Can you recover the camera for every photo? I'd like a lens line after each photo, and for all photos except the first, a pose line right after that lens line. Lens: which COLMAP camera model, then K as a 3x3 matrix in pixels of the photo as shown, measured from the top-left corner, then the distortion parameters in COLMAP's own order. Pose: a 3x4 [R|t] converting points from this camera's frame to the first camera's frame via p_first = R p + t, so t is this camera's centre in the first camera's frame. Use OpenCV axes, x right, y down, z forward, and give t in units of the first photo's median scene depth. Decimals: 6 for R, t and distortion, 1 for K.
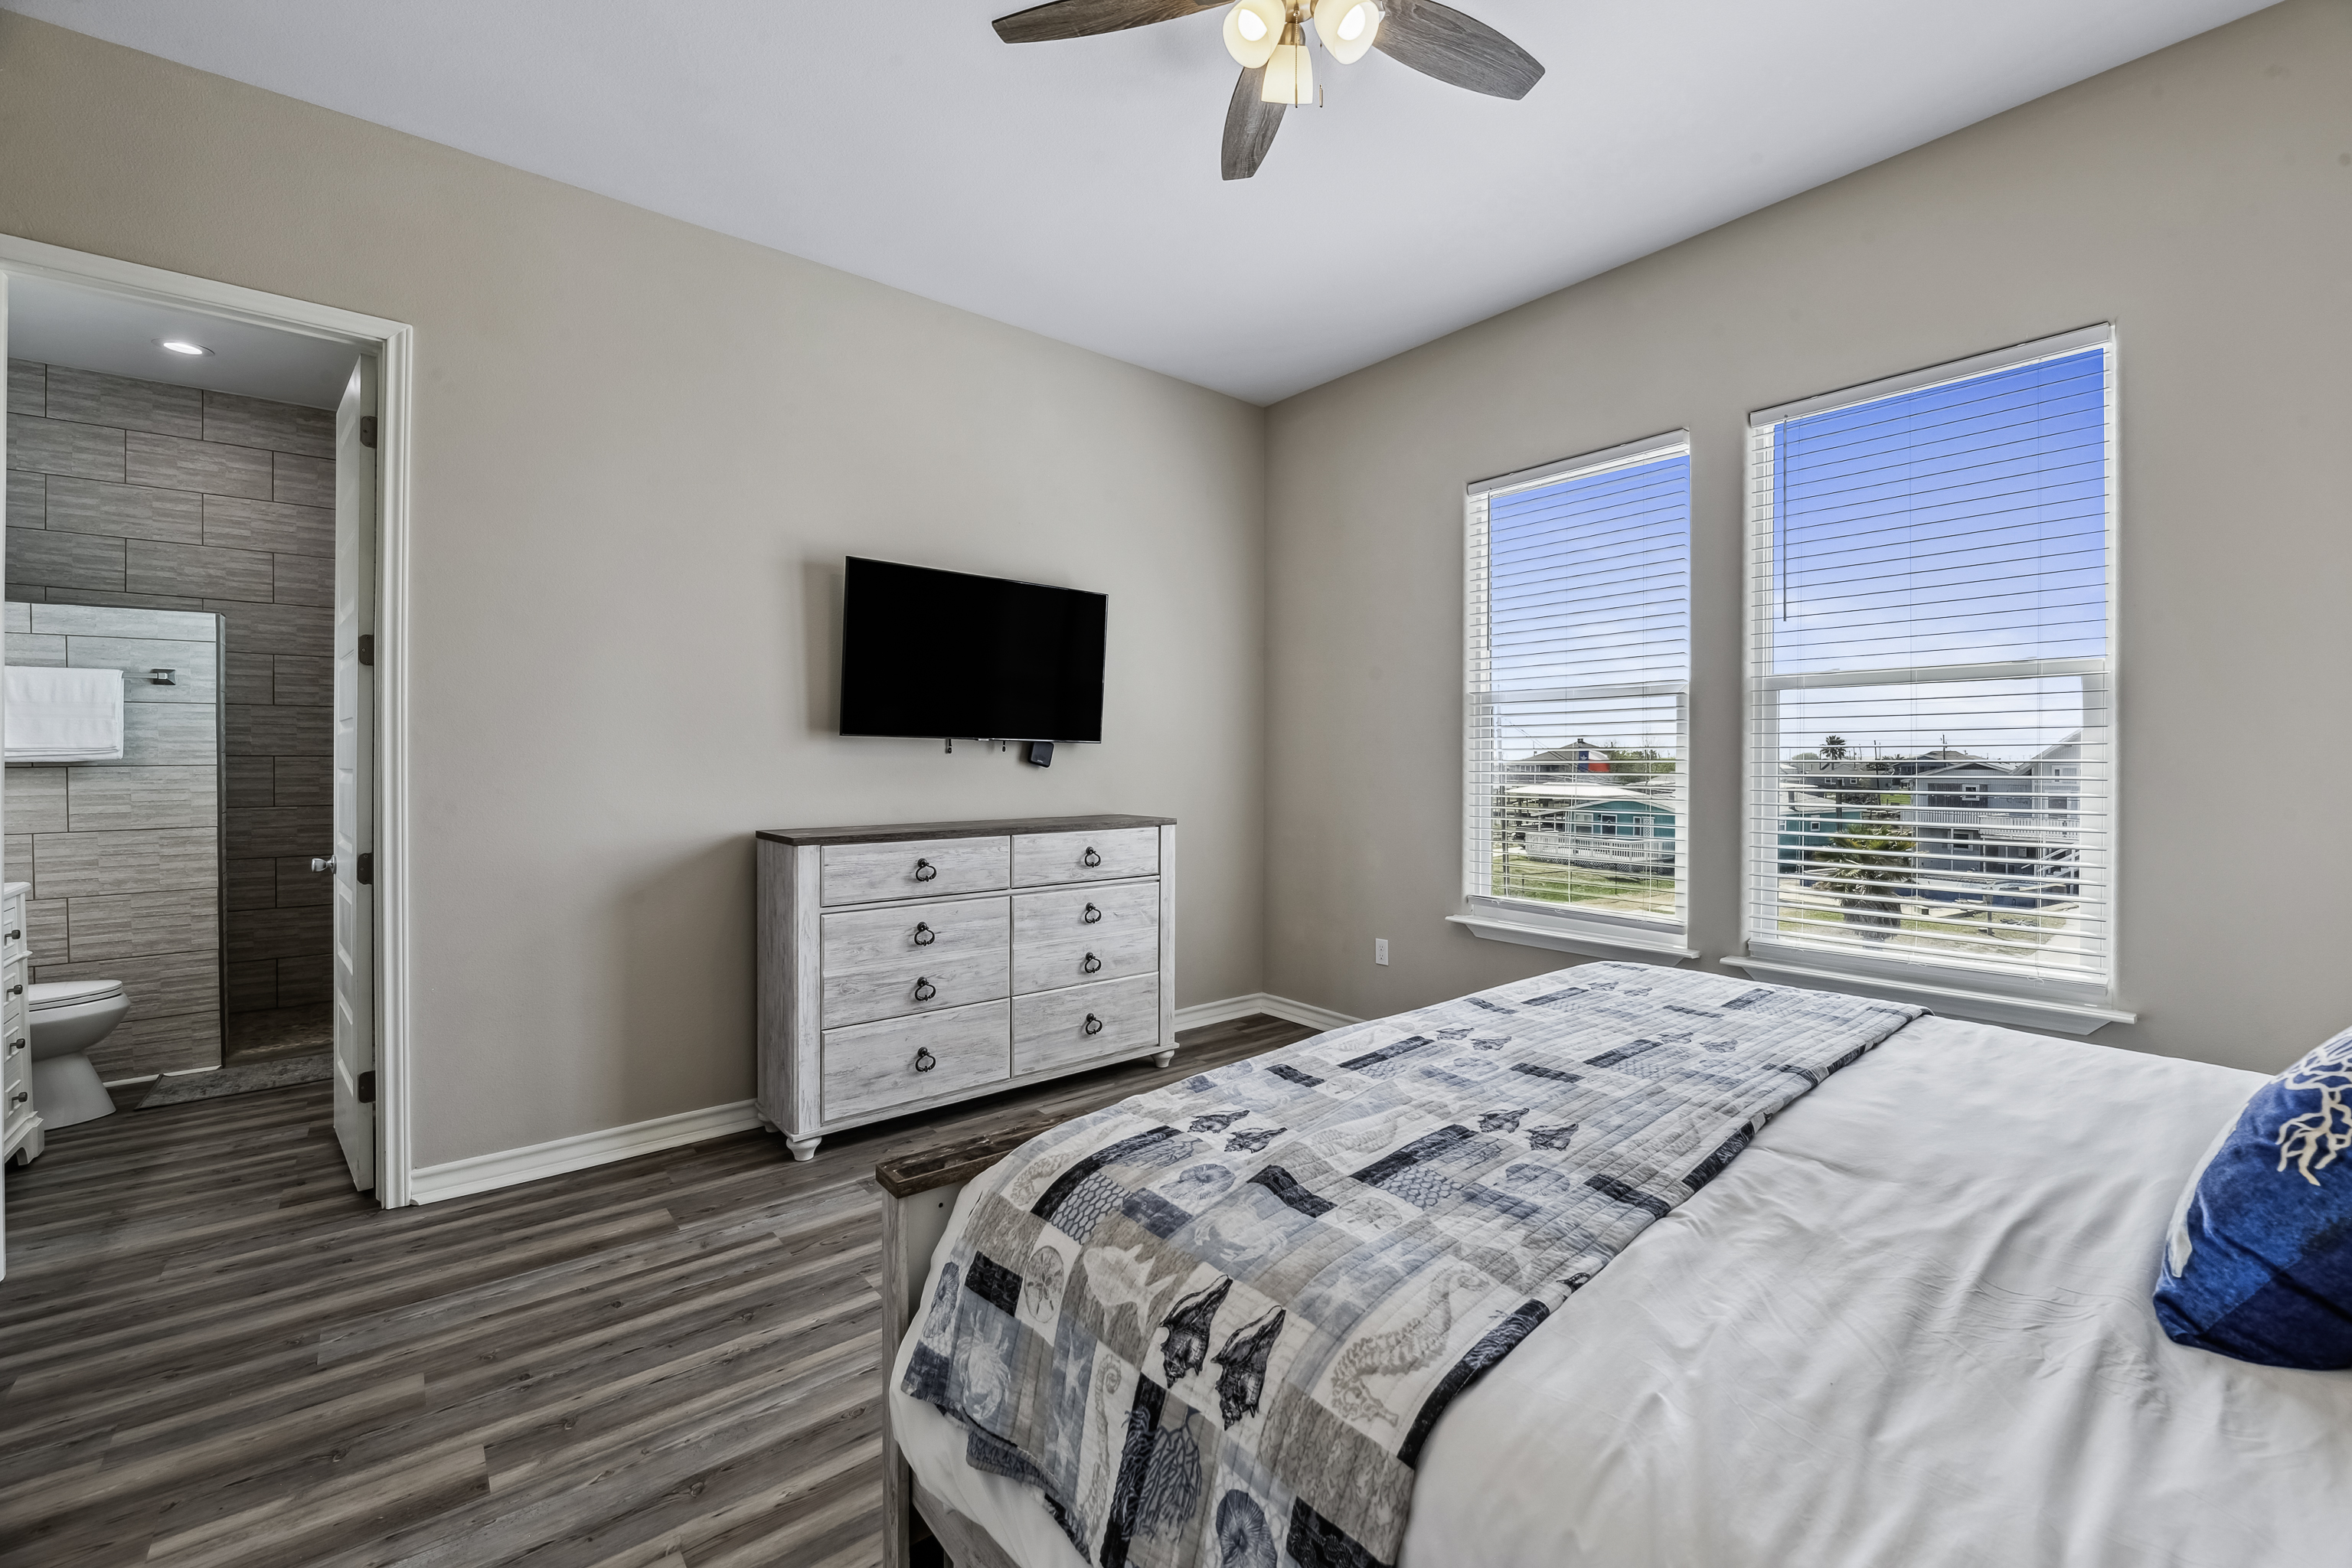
lens RADIAL K [[970.7, 0, 1184.6], [0, 970.7, 766.6], [0, 0, 1]] dist [-0.002866, -0.000362]
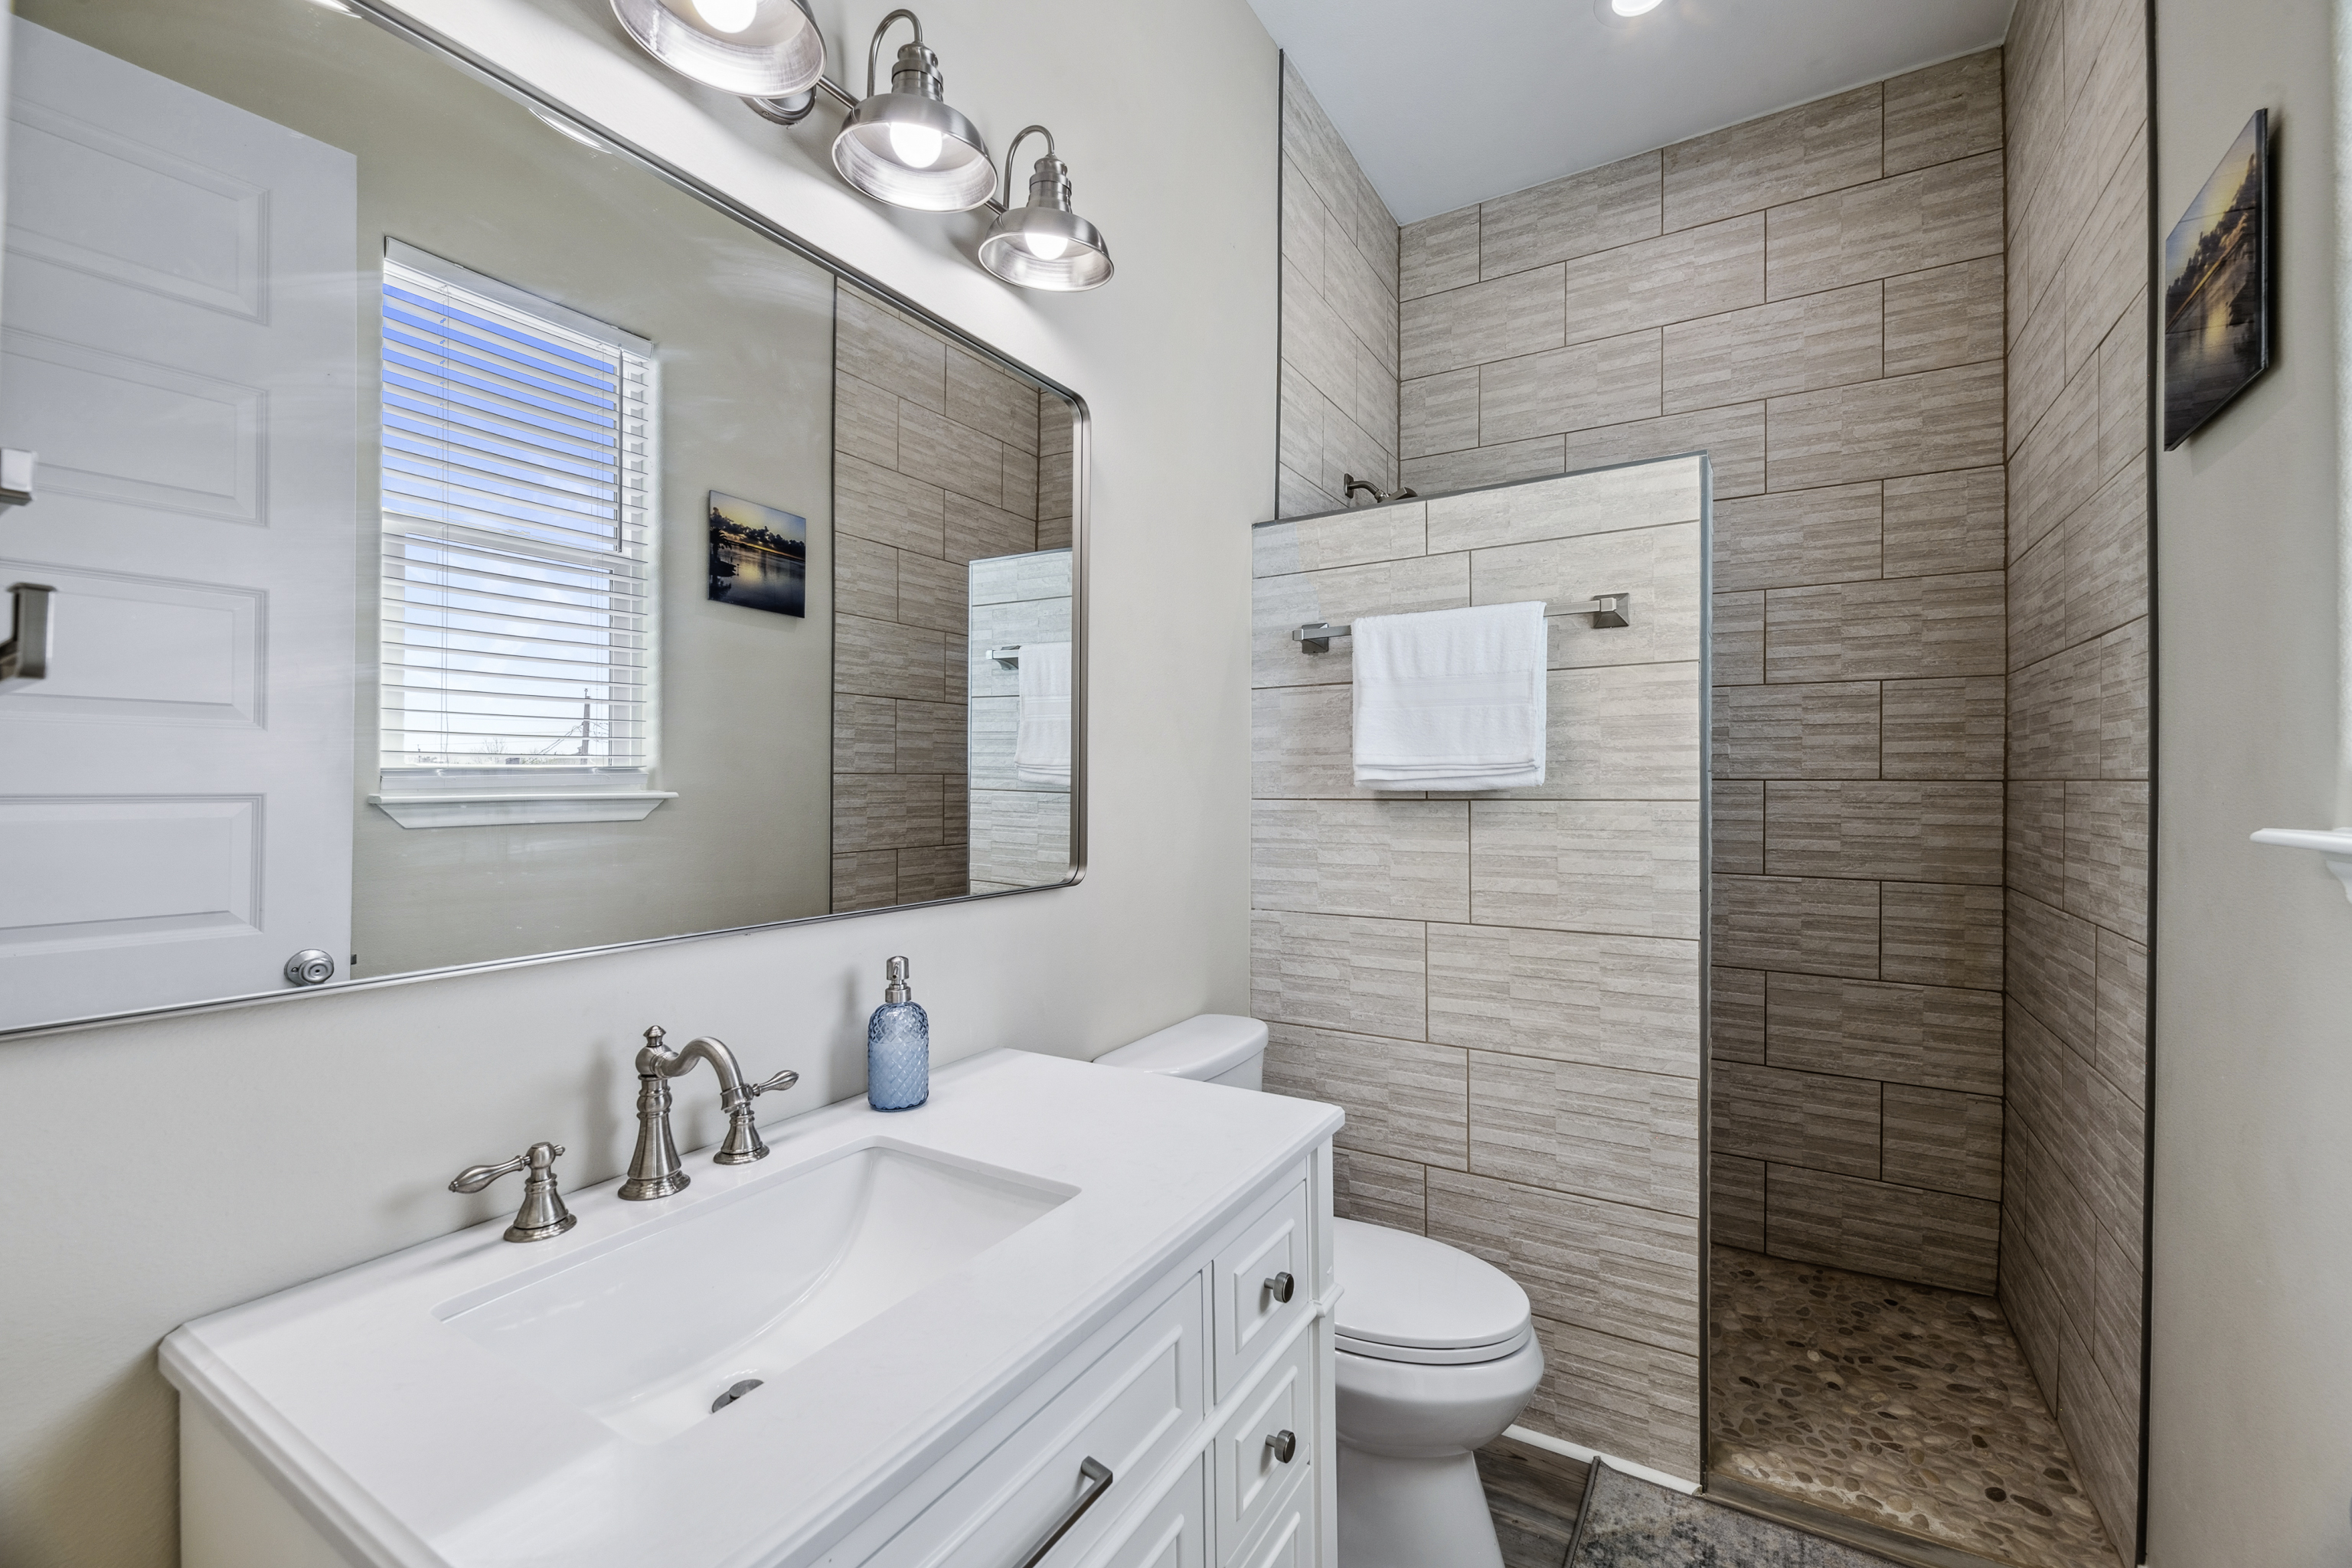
lens RADIAL K [[952.4, 0, 1188.2], [0, 952.4, 780.8], [0, 0, 1]] dist [-0.005707, -0.000110]
pose [[0.335740, 0.000391, -0.941955, -0.716588], [-0.009681, 0.999949, -0.003035, -0.007431], [0.941905, 0.010138, 0.335726, 0.678300]]
